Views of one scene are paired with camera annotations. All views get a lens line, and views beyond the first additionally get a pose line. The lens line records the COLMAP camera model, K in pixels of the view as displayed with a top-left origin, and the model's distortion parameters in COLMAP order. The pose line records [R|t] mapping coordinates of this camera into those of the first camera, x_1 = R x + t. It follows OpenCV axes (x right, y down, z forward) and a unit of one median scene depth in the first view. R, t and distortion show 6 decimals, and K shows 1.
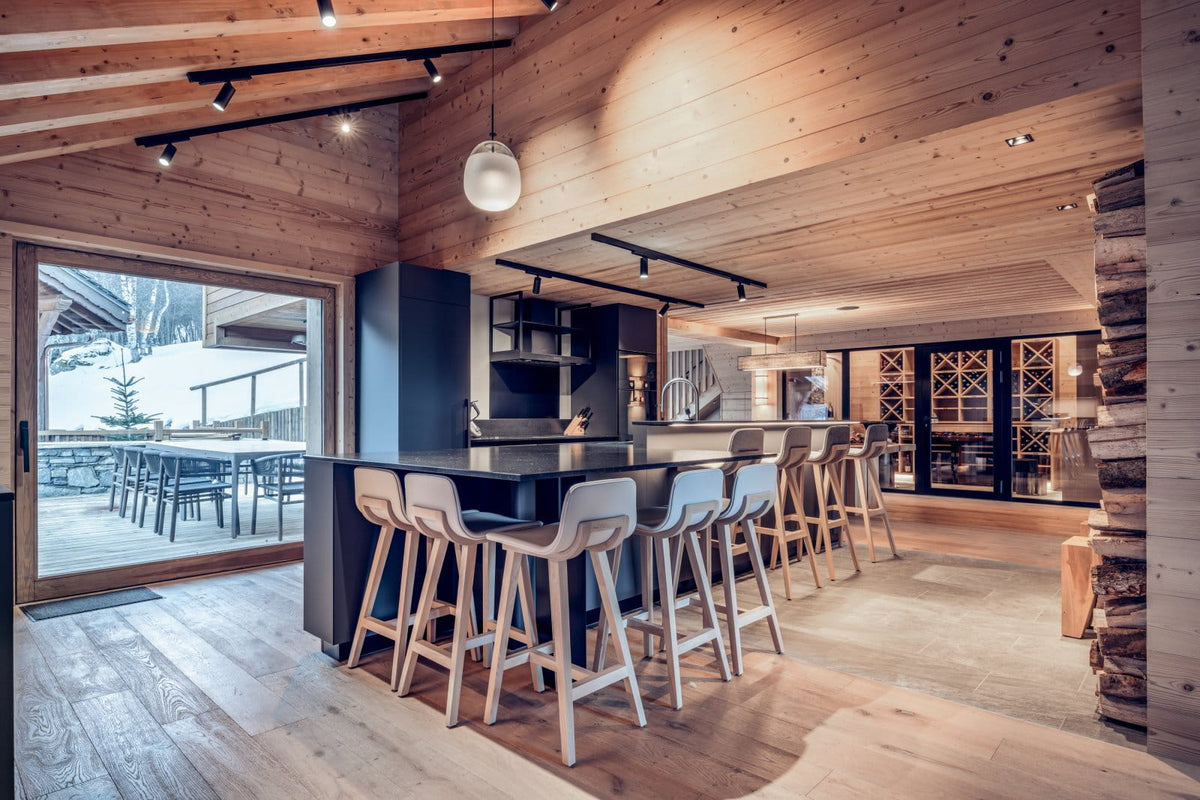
lens RADIAL K [[646.5, 0, 600.0], [0, 646.5, 400.0], [0, 0, 1]] dist [0.000259, -0.000248]
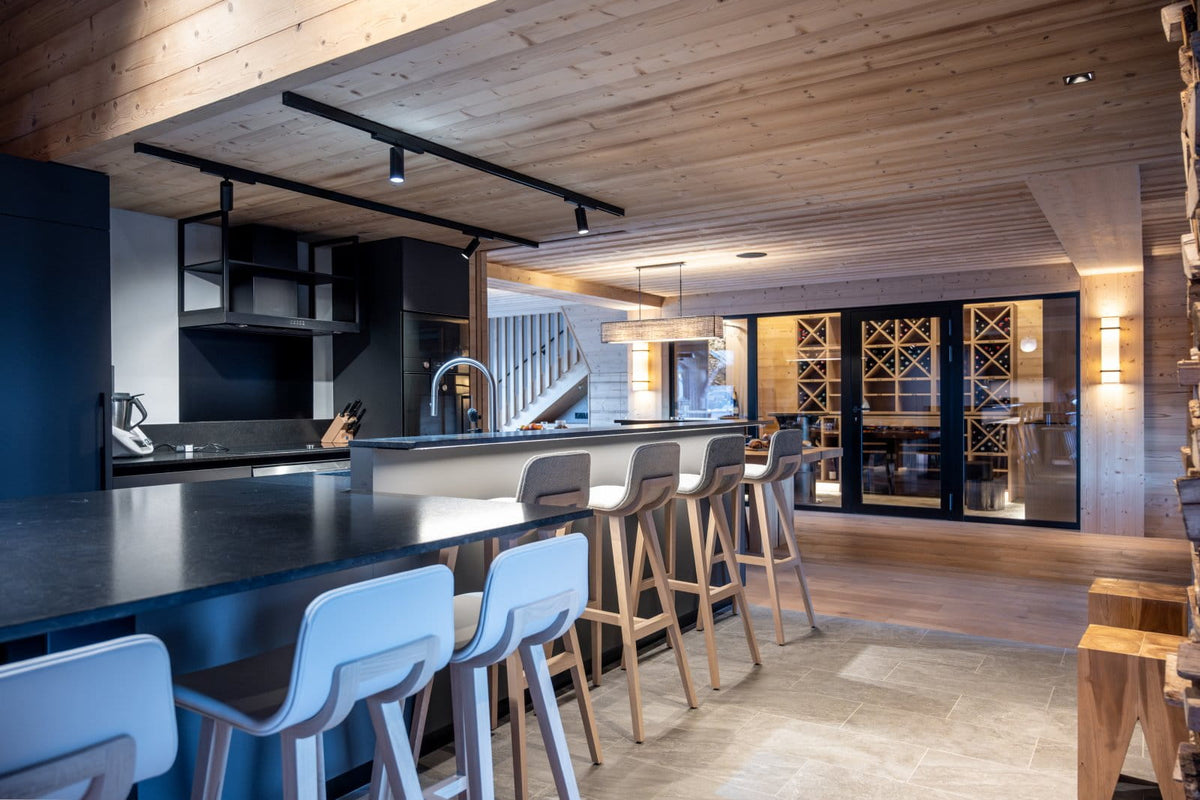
lens RADIAL K [[824.2, 0, 597.8], [0, 824.2, 378.9], [0, 0, 1]] dist [-0.004065, -0.000291]
pose [[0.986251, -0.001720, 0.165248, 0.079126], [0.001579, 0.999998, 0.000987, -0.010381], [-0.165250, -0.000712, 0.986252, 0.163440]]
